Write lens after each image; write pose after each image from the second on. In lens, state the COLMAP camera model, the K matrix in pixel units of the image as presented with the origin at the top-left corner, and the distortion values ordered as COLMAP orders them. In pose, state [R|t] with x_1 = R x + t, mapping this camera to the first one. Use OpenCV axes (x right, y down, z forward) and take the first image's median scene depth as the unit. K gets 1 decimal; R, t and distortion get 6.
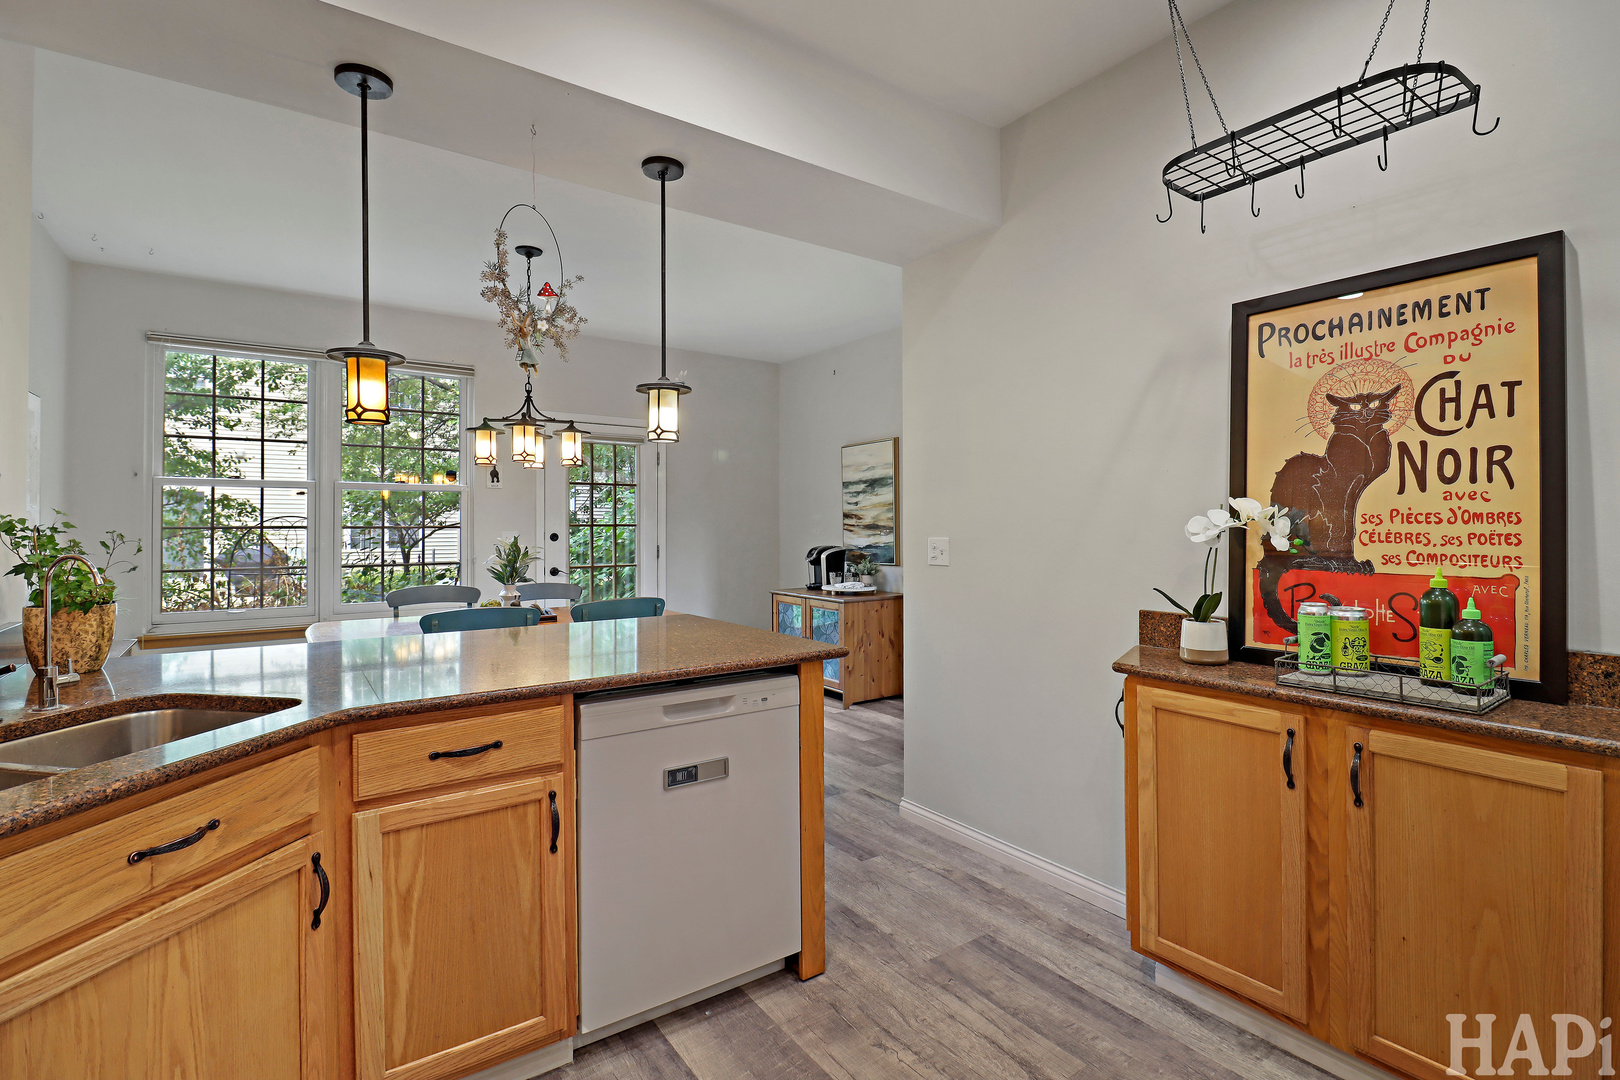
lens RADIAL K [[764.3, 0, 805.5], [0, 764.3, 530.4], [0, 0, 1]] dist [-0.009029, -0.009601]
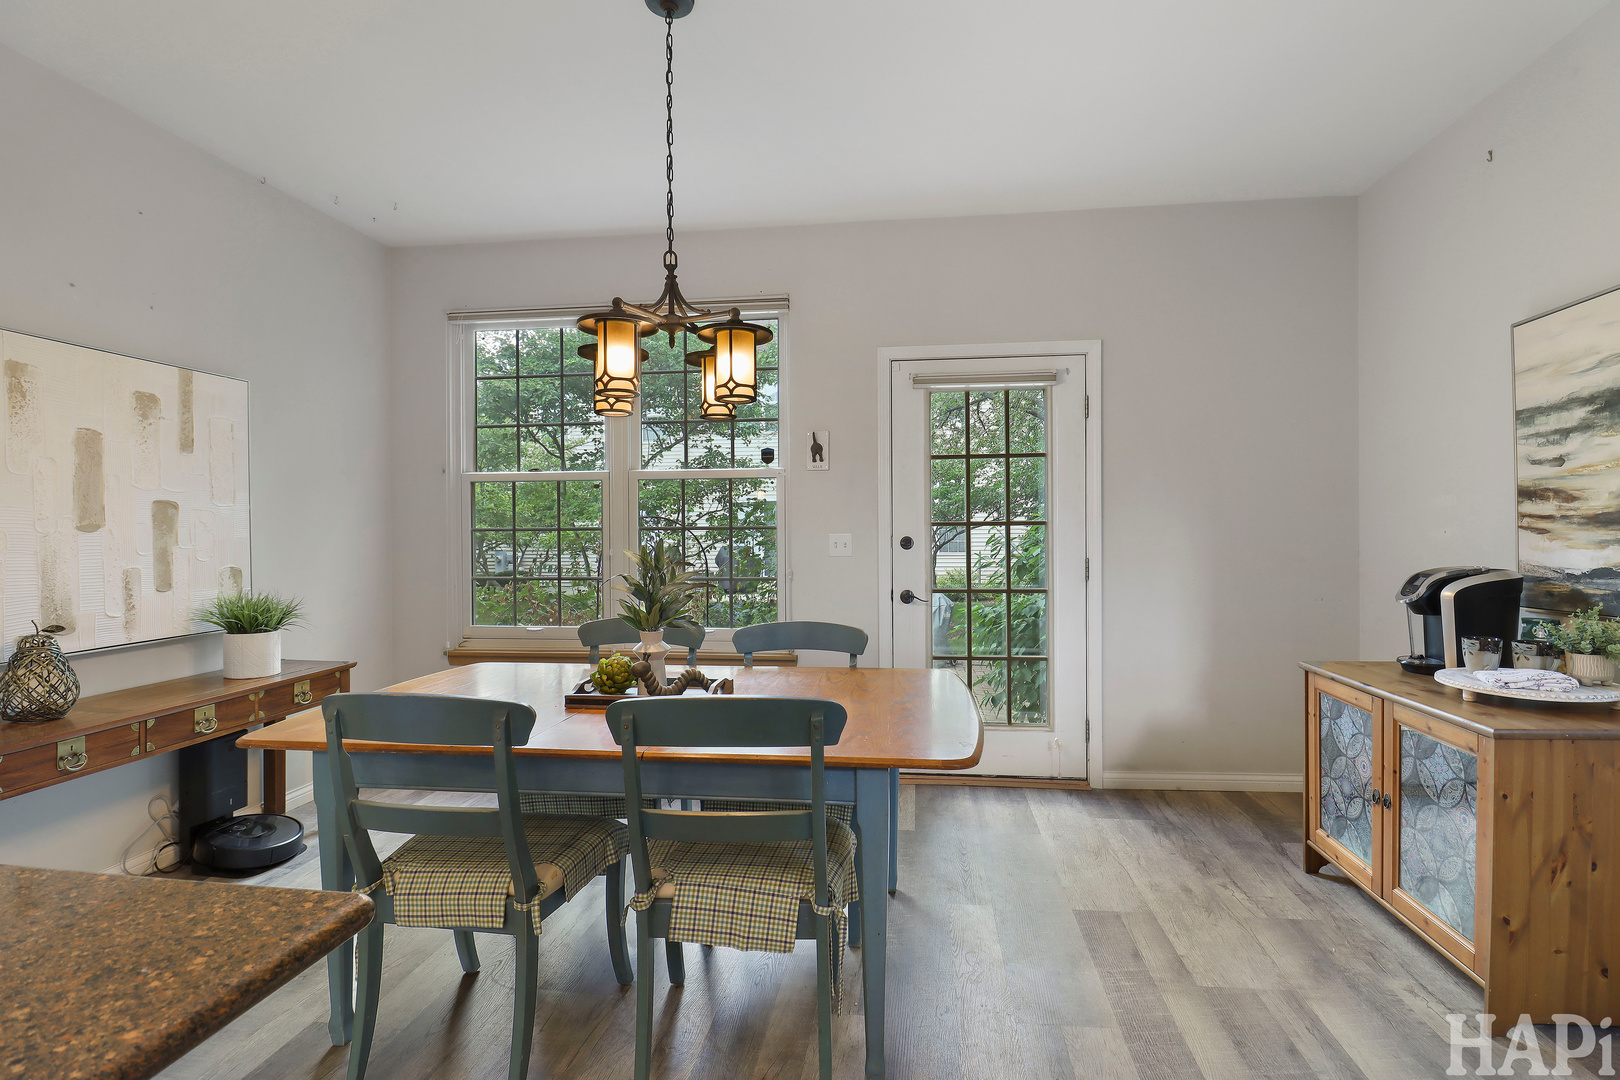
lens RADIAL K [[764.3, 0, 824.7], [0, 764.3, 538.2], [0, 0, 1]] dist [-0.009029, -0.009601]
pose [[0.740497, 0.004592, -0.672044, 0.047807], [0.003217, 0.999941, 0.010378, -0.001058], [0.672052, -0.009847, 0.740439, 0.477607]]
